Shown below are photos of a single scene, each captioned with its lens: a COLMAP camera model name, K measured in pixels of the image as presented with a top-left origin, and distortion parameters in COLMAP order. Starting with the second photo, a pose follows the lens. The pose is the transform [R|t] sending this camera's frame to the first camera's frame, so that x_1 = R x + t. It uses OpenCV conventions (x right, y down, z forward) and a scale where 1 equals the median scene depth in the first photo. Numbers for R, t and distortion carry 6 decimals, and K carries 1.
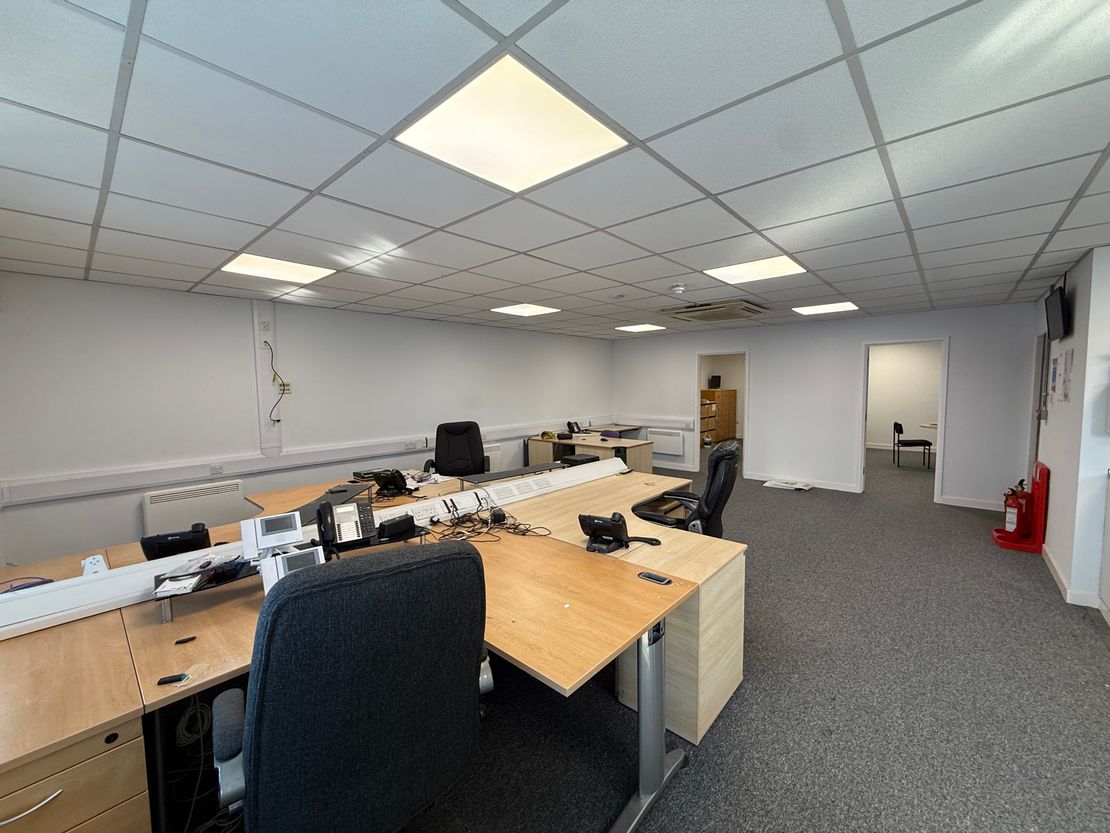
lens RADIAL K [[439.4, 0, 555.0], [0, 439.4, 416.5], [0, 0, 1]] dist [0.000597, -0.000080]
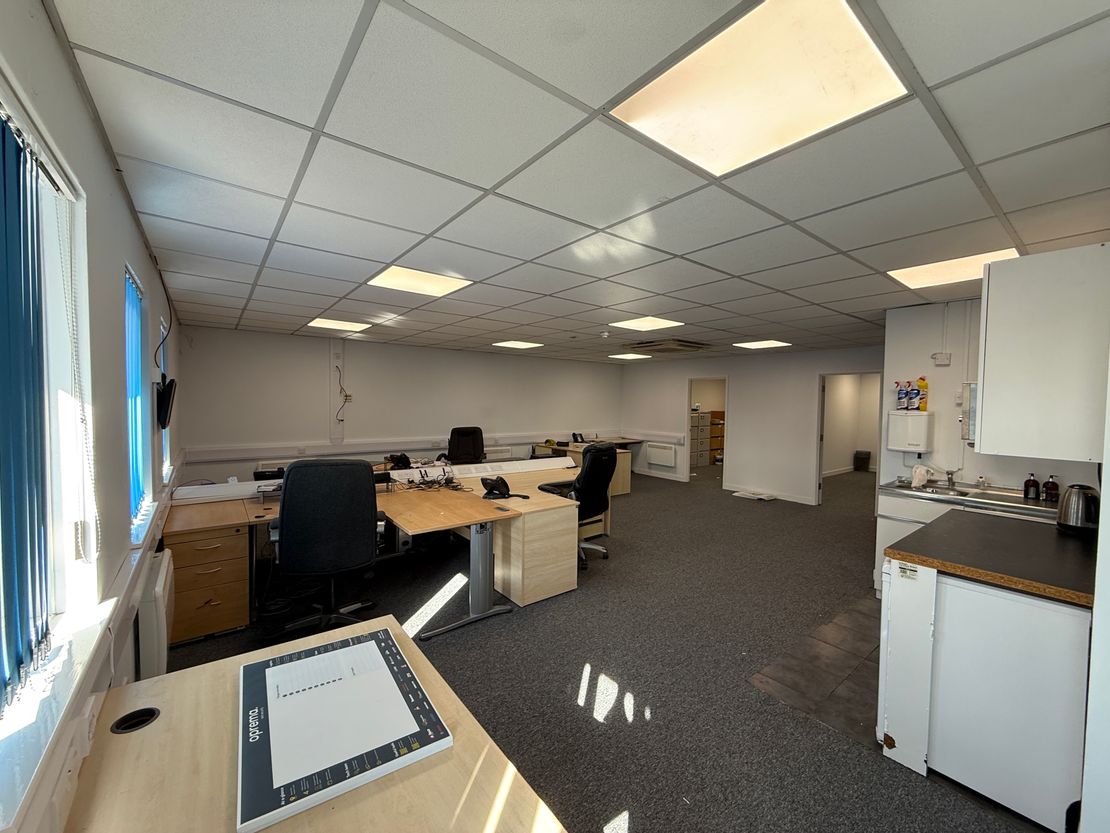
lens RADIAL K [[436.9, 0, 555.0], [0, 436.9, 416.5], [0, 0, 1]] dist [0.000639, 0.000030]
pose [[0.985192, 0.034416, -0.167962, 0.261044], [-0.040933, 0.998531, -0.035488, 0.016679], [0.166494, 0.041838, 0.985154, -0.262689]]
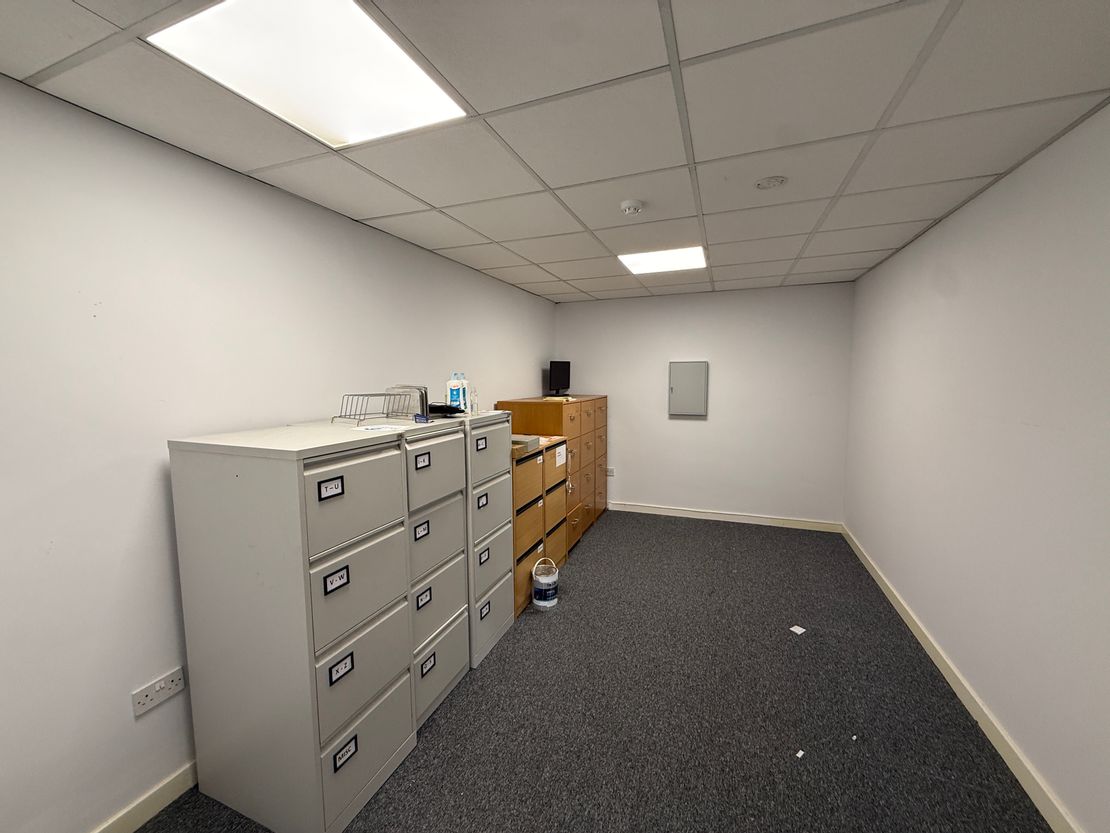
lens RADIAL K [[436.9, 0, 555.0], [0, 436.9, 416.5], [0, 0, 1]] dist [0.000639, 0.000030]
pose [[0.938994, -0.012258, 0.343715, 0.524679], [0.005918, 0.999793, 0.019489, -0.121973], [-0.343882, -0.016266, 0.938872, 1.486550]]
